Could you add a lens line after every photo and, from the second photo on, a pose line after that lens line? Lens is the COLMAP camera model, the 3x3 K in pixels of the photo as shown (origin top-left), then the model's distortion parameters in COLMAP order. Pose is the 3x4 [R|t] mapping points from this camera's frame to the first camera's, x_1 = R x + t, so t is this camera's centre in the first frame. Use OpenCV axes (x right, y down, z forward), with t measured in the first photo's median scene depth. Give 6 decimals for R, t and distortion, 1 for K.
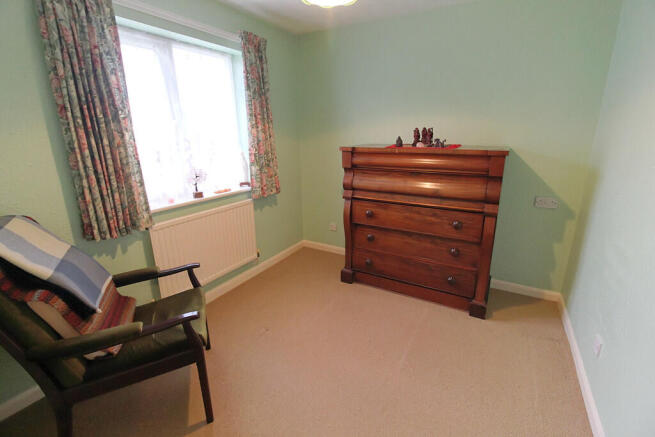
lens RADIAL K [[301.8, 0, 327.7], [0, 301.8, 214.5], [0, 0, 1]] dist [0.001917, 0.000017]
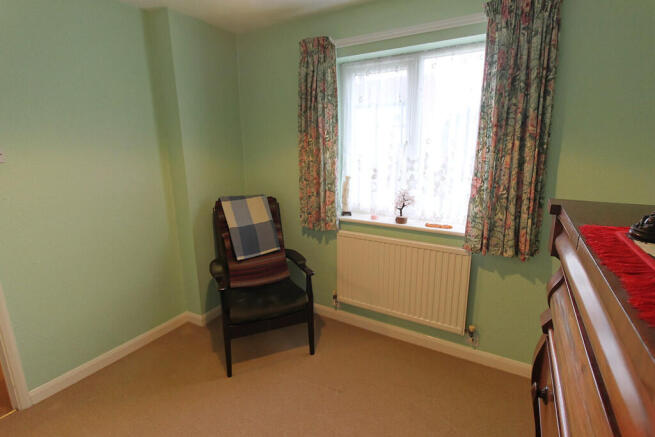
lens RADIAL K [[314.8, 0, 331.7], [0, 314.8, 215.0], [0, 0, 1]] dist [-0.000724, -0.000037]
pose [[0.003119, 0.224312, -0.974512, 0.525084], [-0.261805, 0.940710, 0.215694, -0.247610], [0.965116, 0.254459, 0.061660, 0.803997]]
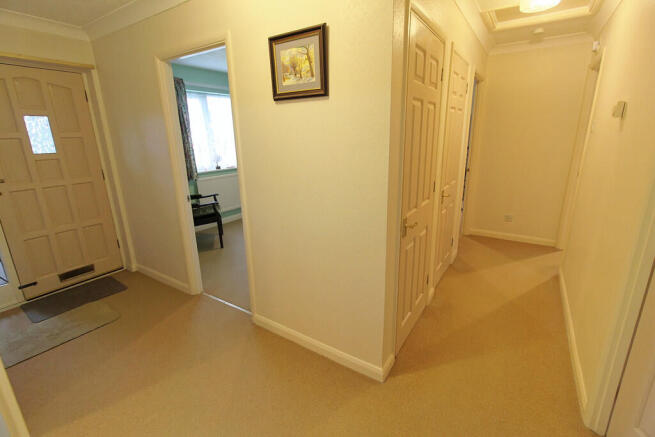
lens RADIAL K [[301.8, 0, 328.3], [0, 301.8, 216.1], [0, 0, 1]] dist [0.001917, 0.000017]
pose [[0.998660, 0.015901, -0.049247, 0.453701], [-0.015350, 0.999816, 0.011547, 0.246481], [0.049421, -0.010775, 0.998720, -1.083923]]
